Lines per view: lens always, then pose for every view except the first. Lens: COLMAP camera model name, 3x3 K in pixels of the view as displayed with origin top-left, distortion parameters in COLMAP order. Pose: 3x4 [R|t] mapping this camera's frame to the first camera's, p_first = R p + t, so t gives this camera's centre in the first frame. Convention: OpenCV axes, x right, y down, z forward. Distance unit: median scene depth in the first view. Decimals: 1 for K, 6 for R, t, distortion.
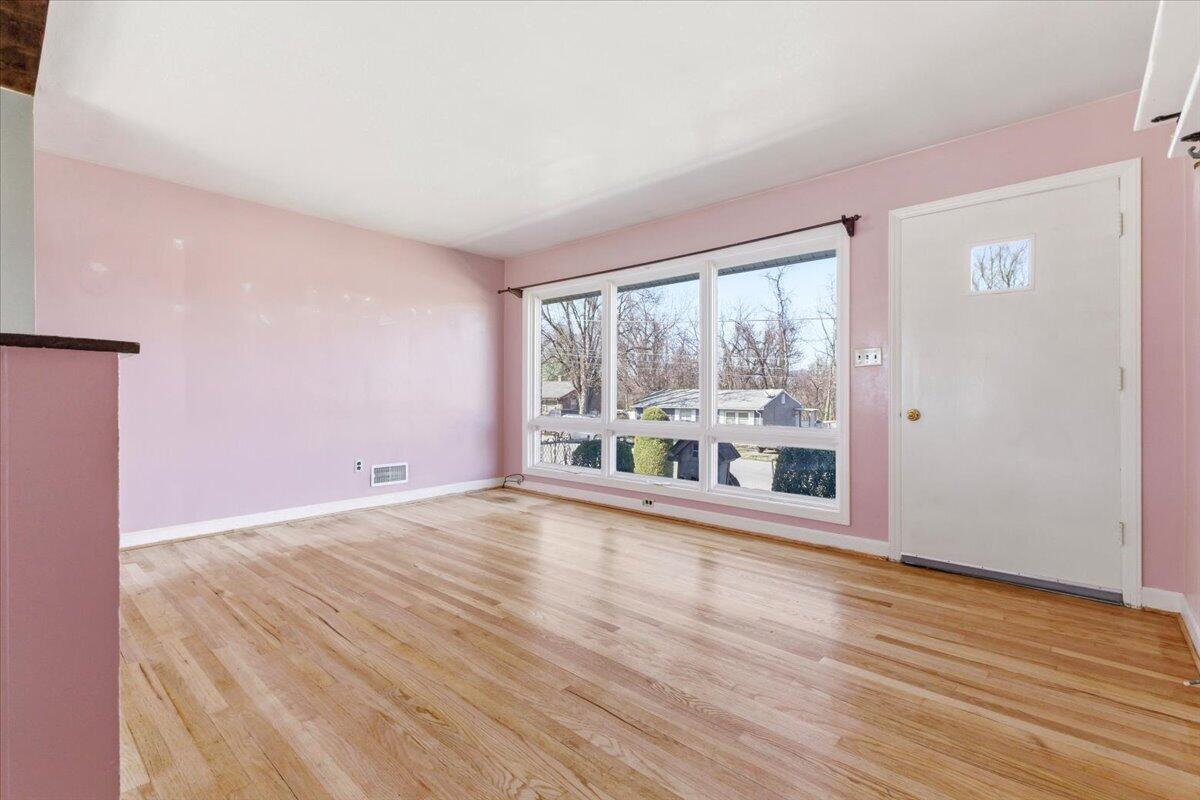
lens RADIAL K [[534.0, 0, 606.9], [0, 534.0, 389.3], [0, 0, 1]] dist [0.004501, 0.000653]
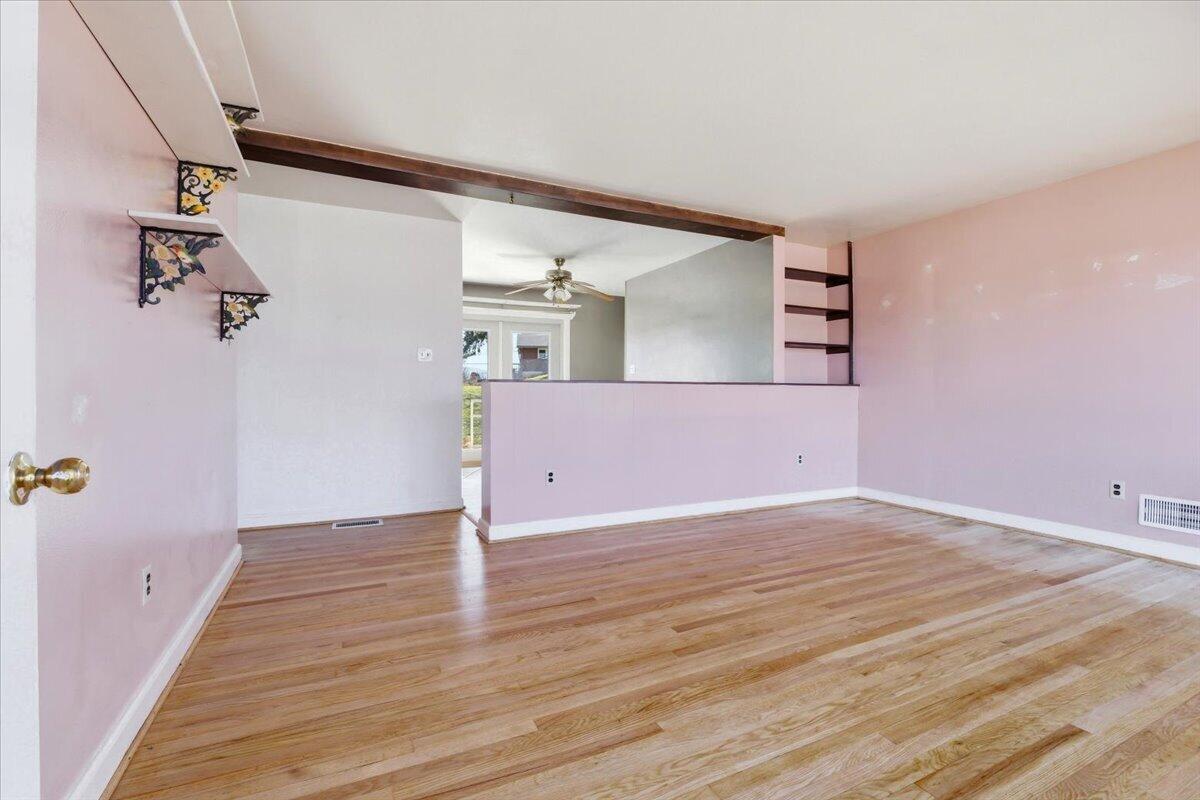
lens RADIAL K [[533.3, 0, 600.0], [0, 533.3, 400.0], [0, 0, 1]] dist [0.002038, 0.000122]
pose [[-0.389459, 0.017634, -0.920875, 0.825755], [0.007884, 0.999844, 0.015812, 0.003249], [0.921010, -0.001102, -0.389537, 1.059807]]
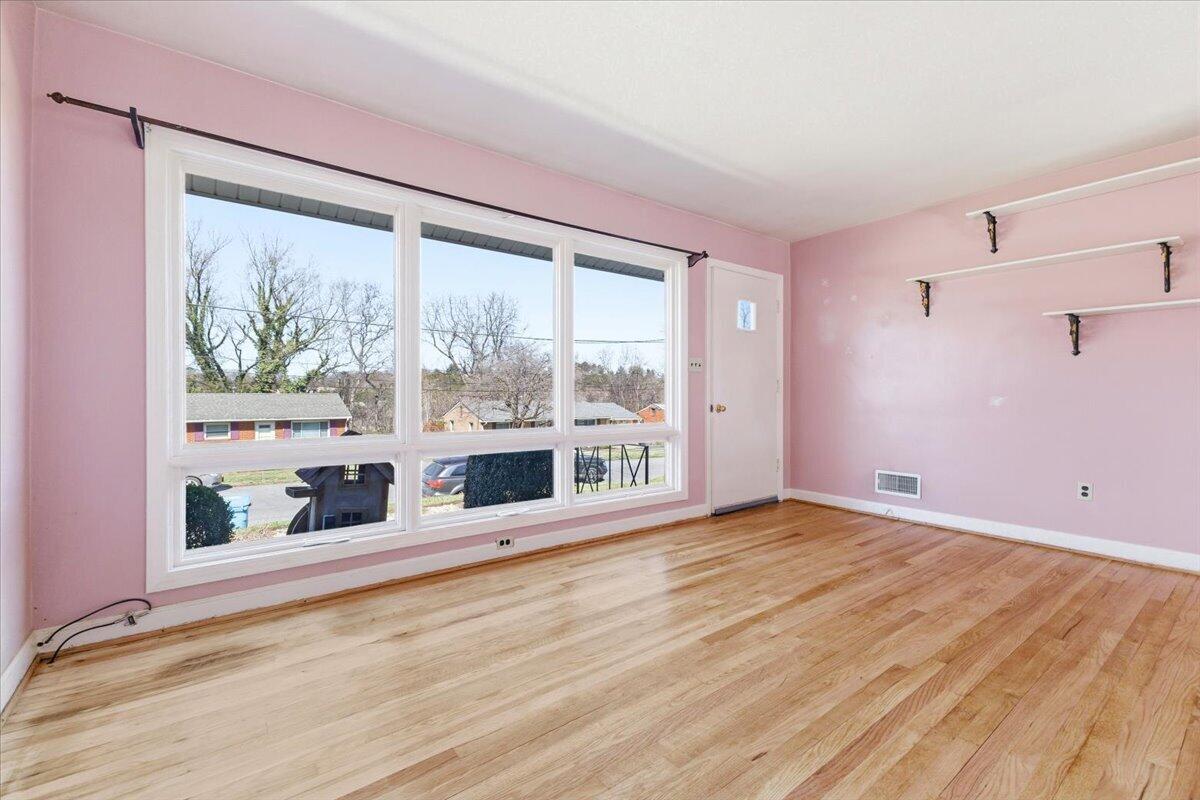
lens RADIAL K [[519.6, 0, 600.1], [0, 519.6, 395.6], [0, 0, 1]] dist [0.008506, -0.000235]
pose [[0.193663, -0.005605, 0.981052, -0.966023], [-0.011207, 0.999906, 0.007925, 0.008481], [-0.981004, -0.012529, 0.193582, 1.211220]]
